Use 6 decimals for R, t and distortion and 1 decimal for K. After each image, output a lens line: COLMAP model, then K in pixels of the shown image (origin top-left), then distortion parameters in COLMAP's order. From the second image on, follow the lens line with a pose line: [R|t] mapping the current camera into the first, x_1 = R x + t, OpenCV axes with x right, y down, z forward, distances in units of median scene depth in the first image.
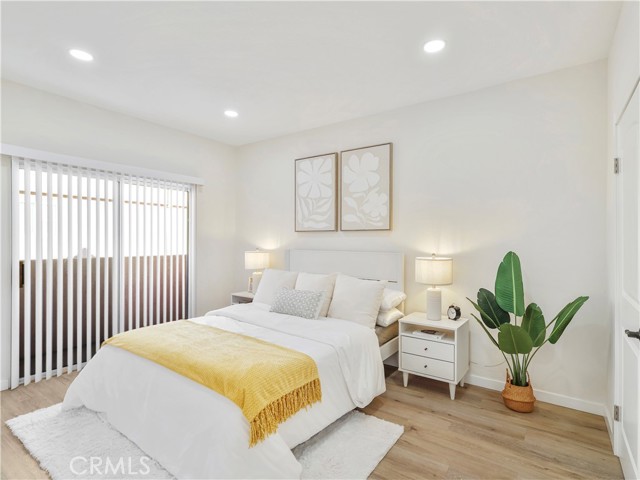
lens RADIAL K [[336.3, 0, 323.8], [0, 336.3, 240.5], [0, 0, 1]] dist [-0.004049, 0.002753]
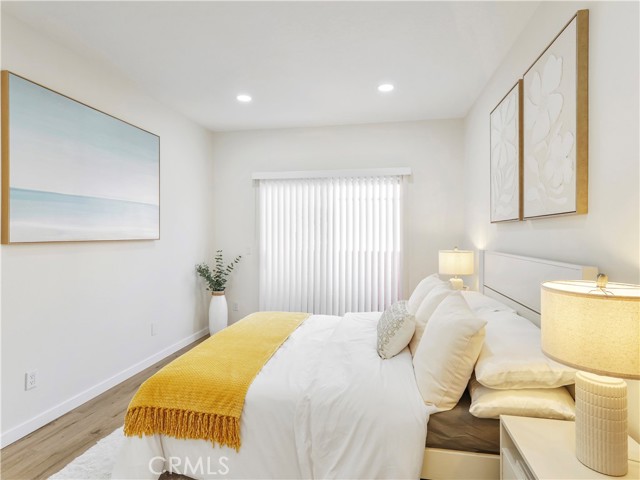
lens RADIAL K [[336.3, 0, 318.9], [0, 336.3, 235.5], [0, 0, 1]] dist [-0.004049, 0.002753]
pose [[0.413963, -0.000377, -0.910294, 0.416155], [-0.006060, 0.999977, -0.003170, 0.001677], [0.910274, 0.006829, 0.413951, 0.478157]]
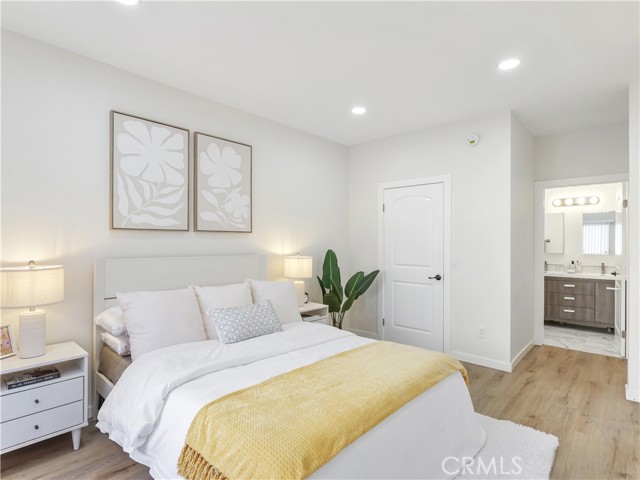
lens RADIAL K [[336.3, 0, 322.5], [0, 336.3, 239.5], [0, 0, 1]] dist [-0.004049, 0.002753]
pose [[0.119786, 0.006750, 0.992777, -0.717375], [0.004074, 0.999965, -0.007290, -0.001730], [-0.992791, 0.004918, 0.119754, 0.614784]]
